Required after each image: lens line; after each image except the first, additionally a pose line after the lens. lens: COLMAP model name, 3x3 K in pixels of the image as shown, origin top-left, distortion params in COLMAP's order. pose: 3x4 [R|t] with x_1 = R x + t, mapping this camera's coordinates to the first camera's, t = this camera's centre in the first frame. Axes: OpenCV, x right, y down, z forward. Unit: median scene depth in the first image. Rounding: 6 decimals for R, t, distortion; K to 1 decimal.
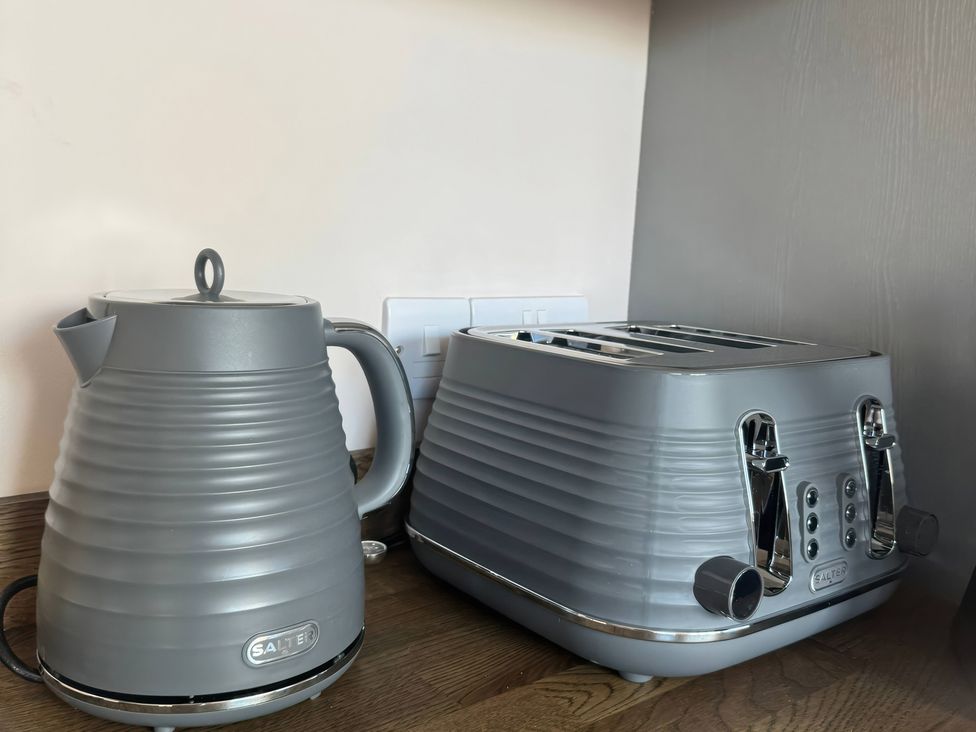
lens RADIAL K [[918.8, 0, 488.0], [0, 918.8, 366.0], [0, 0, 1]] dist [0.172579, -0.354306]
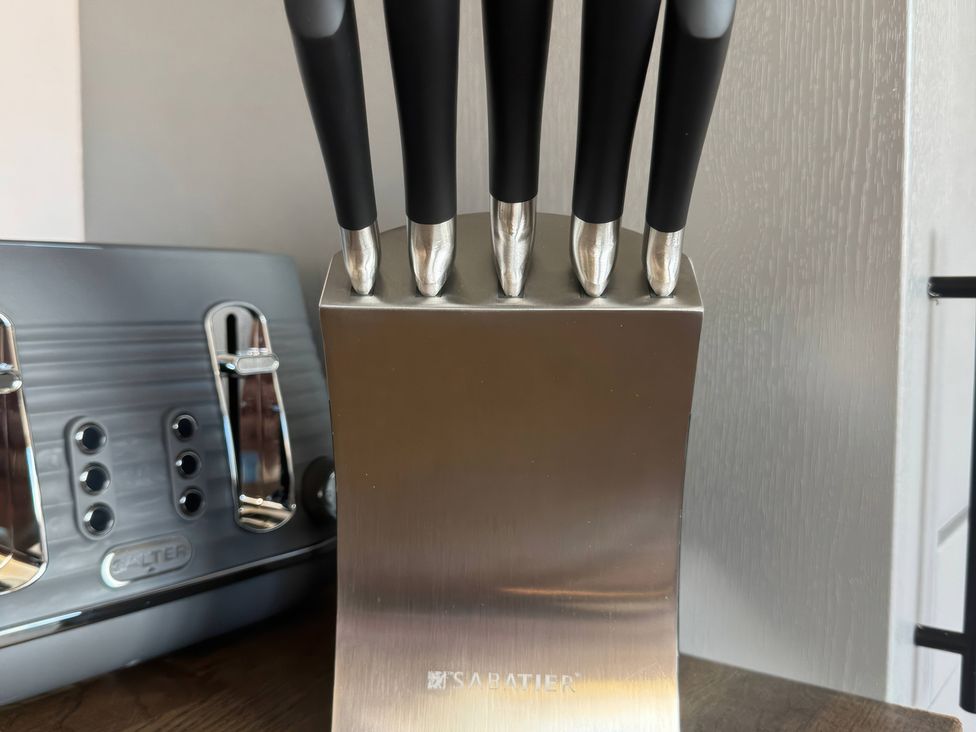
lens RADIAL K [[918.8, 0, 488.0], [0, 918.8, 366.0], [0, 0, 1]] dist [0.172579, -0.354306]
pose [[0.975908, -0.054889, 0.211167, 0.478788], [0.071285, 0.994938, -0.070828, 0.156128], [-0.206211, 0.084174, 0.974880, 0.309759]]
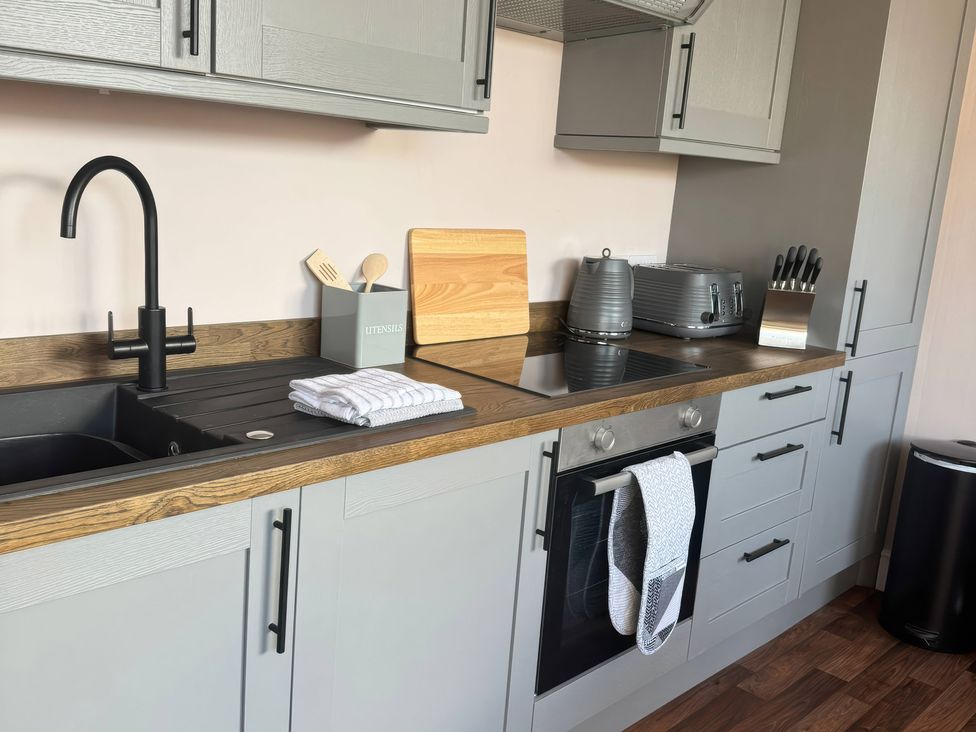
lens RADIAL K [[918.8, 0, 488.0], [0, 918.8, 366.0], [0, 0, 1]] dist [0.172579, -0.354306]
pose [[0.995089, 0.002477, 0.098955, -1.268520], [-0.008795, 0.997945, 0.063471, 0.174821], [-0.098594, -0.064030, 0.993066, -3.465222]]
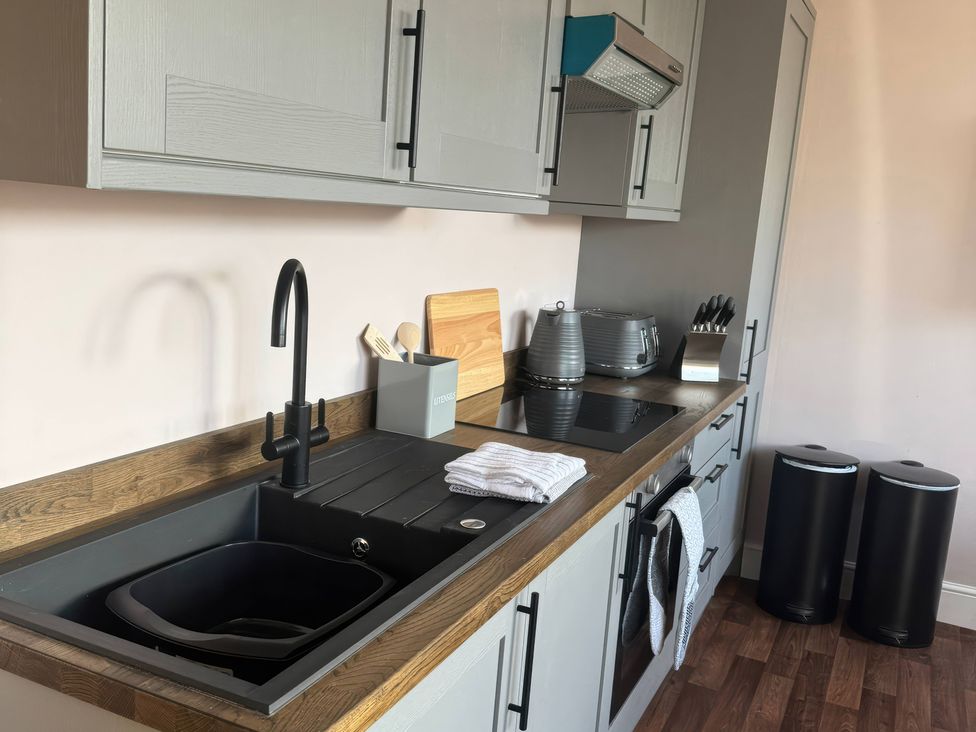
lens RADIAL K [[918.8, 0, 488.0], [0, 918.8, 366.0], [0, 0, 1]] dist [0.172579, -0.354306]
pose [[0.902413, -0.055573, 0.427273, -2.682576], [0.033238, 0.997671, 0.059563, -0.073781], [-0.429588, -0.039549, 0.902159, -3.285326]]
